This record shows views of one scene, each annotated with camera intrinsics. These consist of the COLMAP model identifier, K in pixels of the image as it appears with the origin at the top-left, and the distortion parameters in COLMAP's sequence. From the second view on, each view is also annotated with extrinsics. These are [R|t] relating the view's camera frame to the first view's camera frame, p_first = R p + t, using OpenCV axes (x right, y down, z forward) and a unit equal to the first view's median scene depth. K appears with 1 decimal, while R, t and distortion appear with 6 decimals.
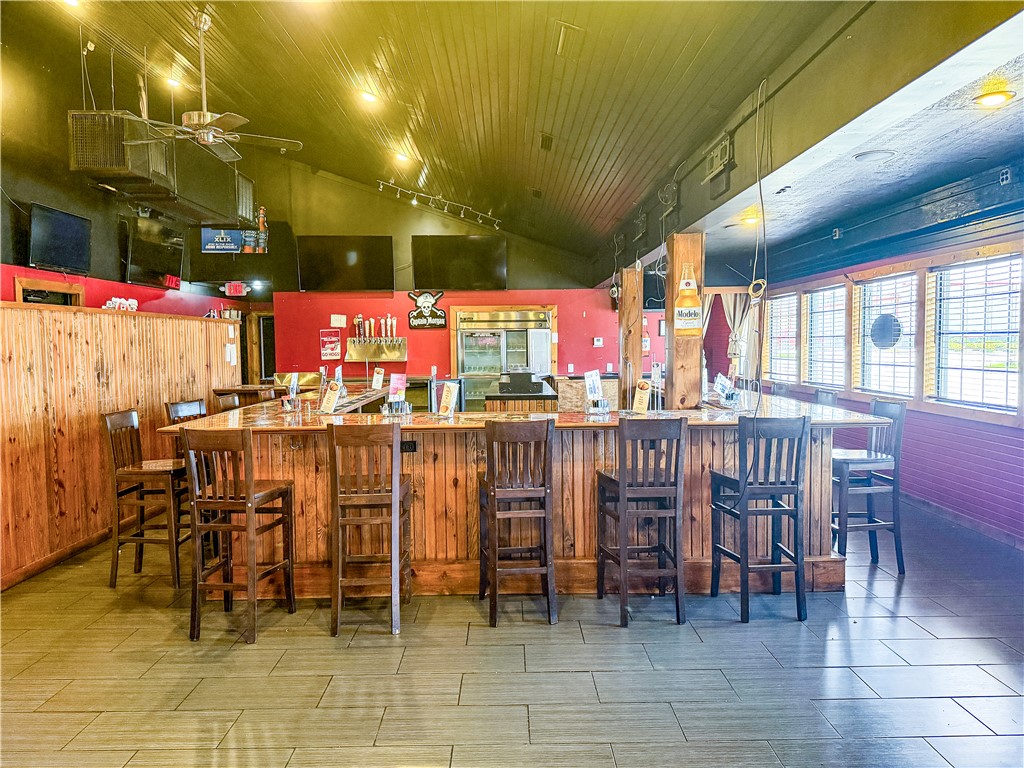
lens RADIAL K [[714.9, 0, 512.0], [0, 714.9, 384.0], [0, 0, 1]] dist [0.151881, -0.231377]
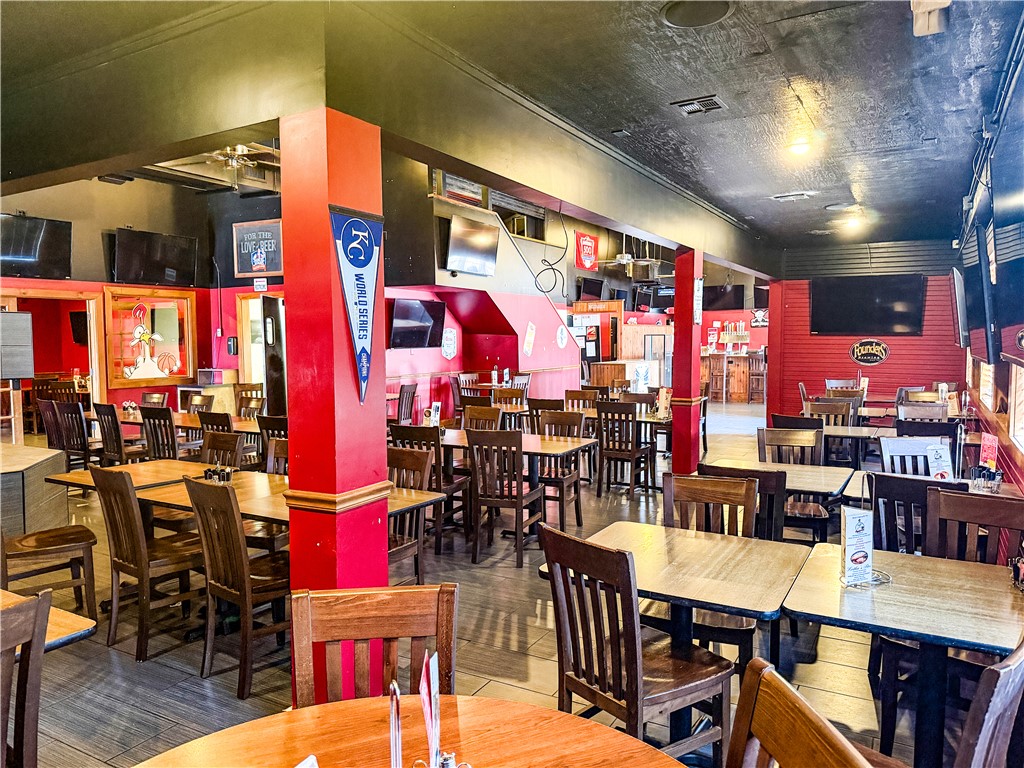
lens RADIAL K [[714.9, 0, 512.0], [0, 714.9, 384.0], [0, 0, 1]] dist [0.151881, -0.231377]
pose [[0.863389, 0.035667, -0.503276, 0.329378], [-0.032374, 0.999359, 0.015286, 0.078857], [0.503499, 0.003095, 0.863990, -1.192340]]
